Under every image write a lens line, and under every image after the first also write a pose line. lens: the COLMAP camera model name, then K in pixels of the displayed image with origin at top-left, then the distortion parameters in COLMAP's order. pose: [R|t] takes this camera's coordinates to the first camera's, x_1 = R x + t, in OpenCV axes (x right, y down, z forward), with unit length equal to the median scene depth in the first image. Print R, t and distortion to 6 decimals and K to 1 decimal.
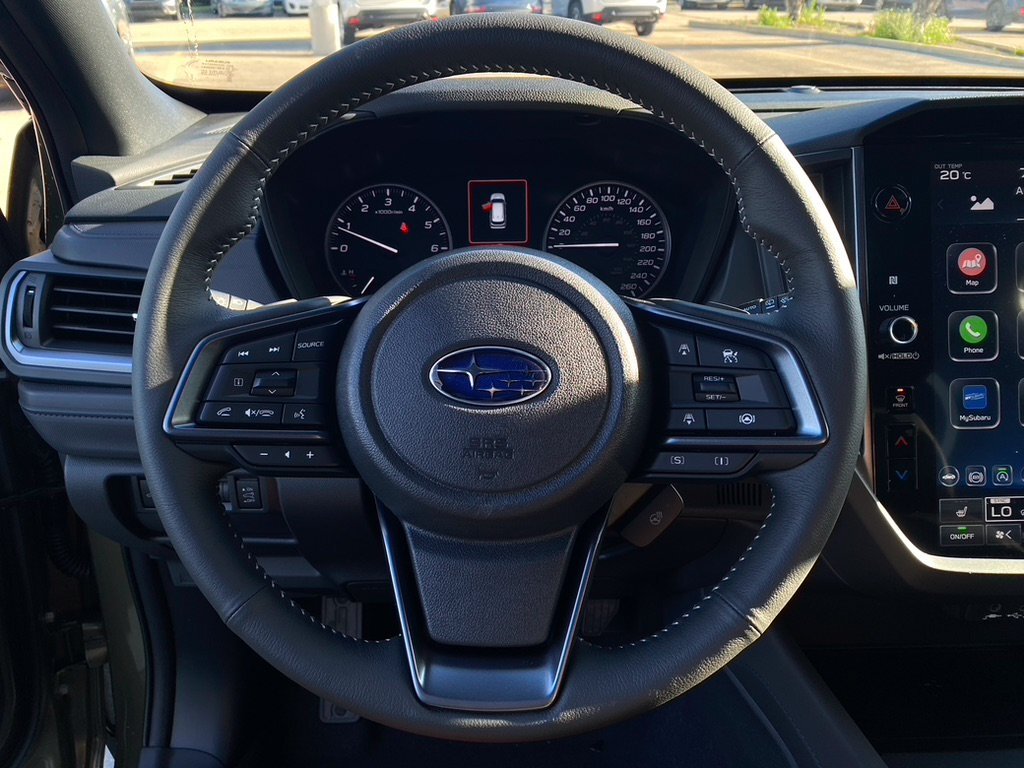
lens RADIAL K [[768.0, 0, 512.0], [0, 768.0, 384.0], [0, 0, 1]] dist [0.056350, -0.075893]
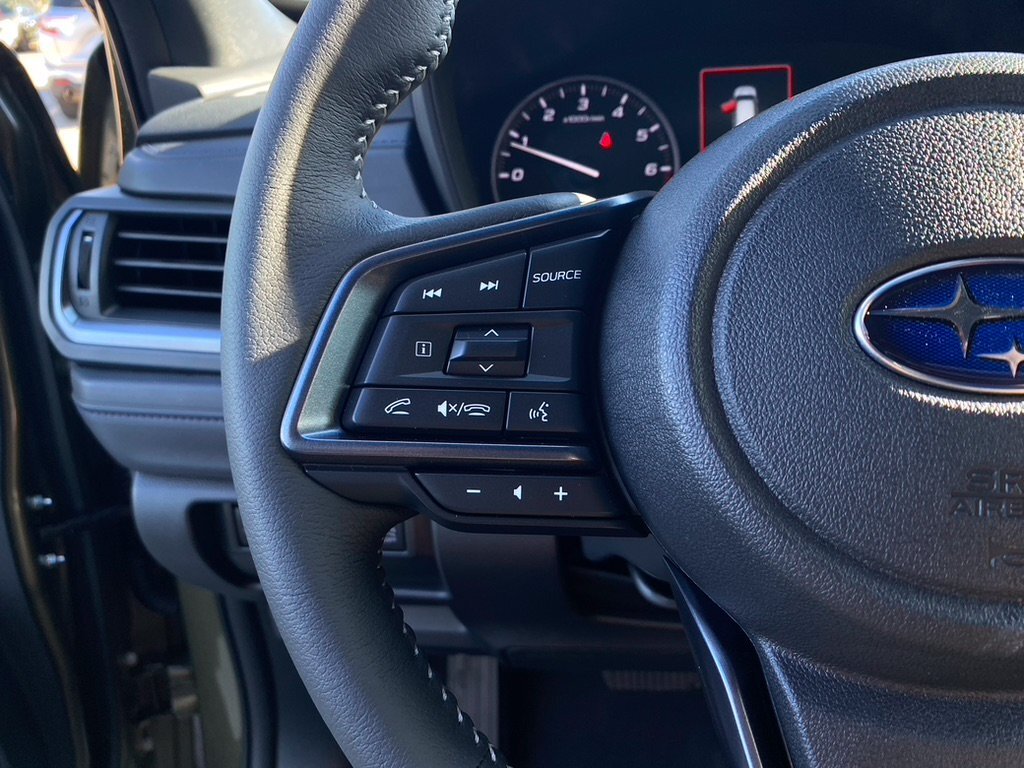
lens RADIAL K [[768.0, 0, 512.0], [0, 768.0, 384.0], [0, 0, 1]] dist [0.056350, -0.075893]
pose [[0.994641, -0.000760, -0.103386, -0.165679], [0.000268, 0.999989, -0.004773, 0.015782], [0.103389, 0.004719, 0.994630, 0.342177]]
